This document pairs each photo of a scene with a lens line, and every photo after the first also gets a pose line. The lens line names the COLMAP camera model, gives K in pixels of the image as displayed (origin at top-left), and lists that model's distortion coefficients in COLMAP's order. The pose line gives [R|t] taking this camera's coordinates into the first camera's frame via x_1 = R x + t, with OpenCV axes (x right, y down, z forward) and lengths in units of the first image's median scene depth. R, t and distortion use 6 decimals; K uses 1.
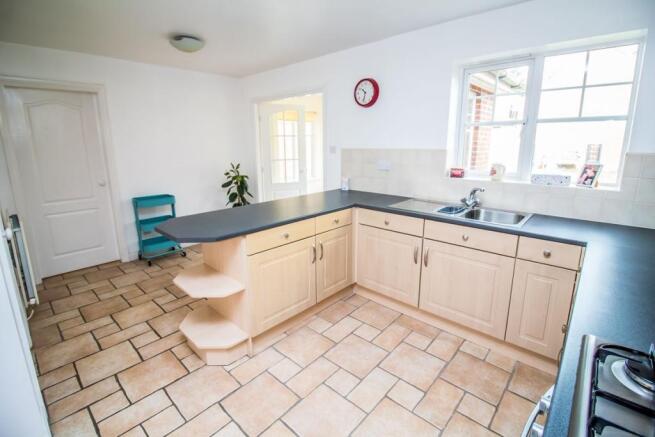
lens RADIAL K [[301.4, 0, 328.0], [0, 301.4, 205.7], [0, 0, 1]] dist [0.001831, -0.017856]
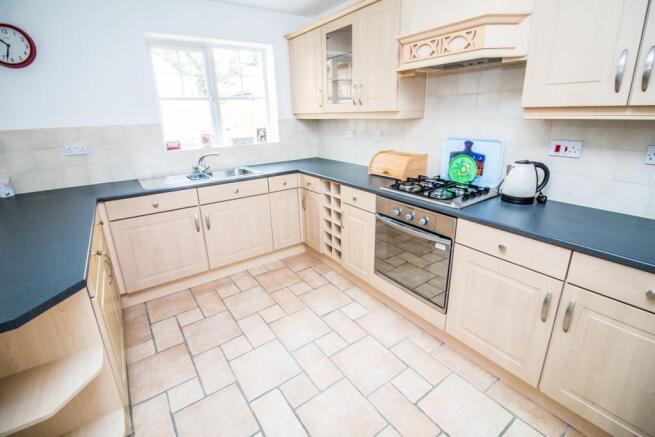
lens RADIAL K [[301.4, 0, 328.0], [0, 301.4, 205.7], [0, 0, 1]] dist [0.001831, -0.017856]
pose [[0.209926, -0.290191, 0.933660, -0.576131], [0.221065, 0.944296, 0.243792, -0.053071], [-0.952398, 0.155221, 0.262383, 0.275111]]
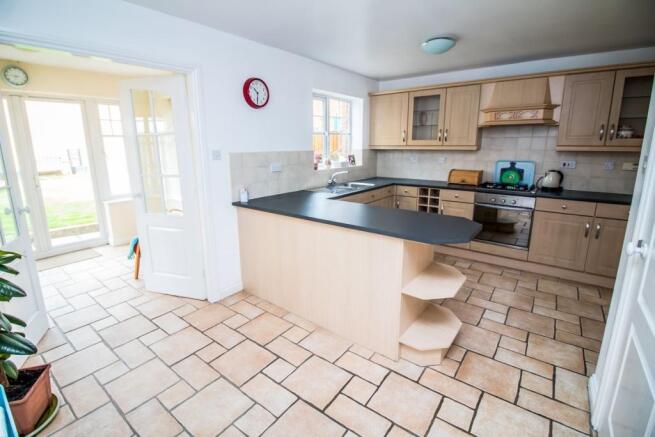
lens RADIAL K [[300.4, 0, 320.6], [0, 300.4, 205.8], [0, 0, 1]] dist [-0.035503, 0.000073]
pose [[-0.068421, -0.196486, 0.978116, -1.162032], [0.209105, 0.955813, 0.206633, -0.251272], [-0.975497, 0.218667, -0.024312, 1.203619]]
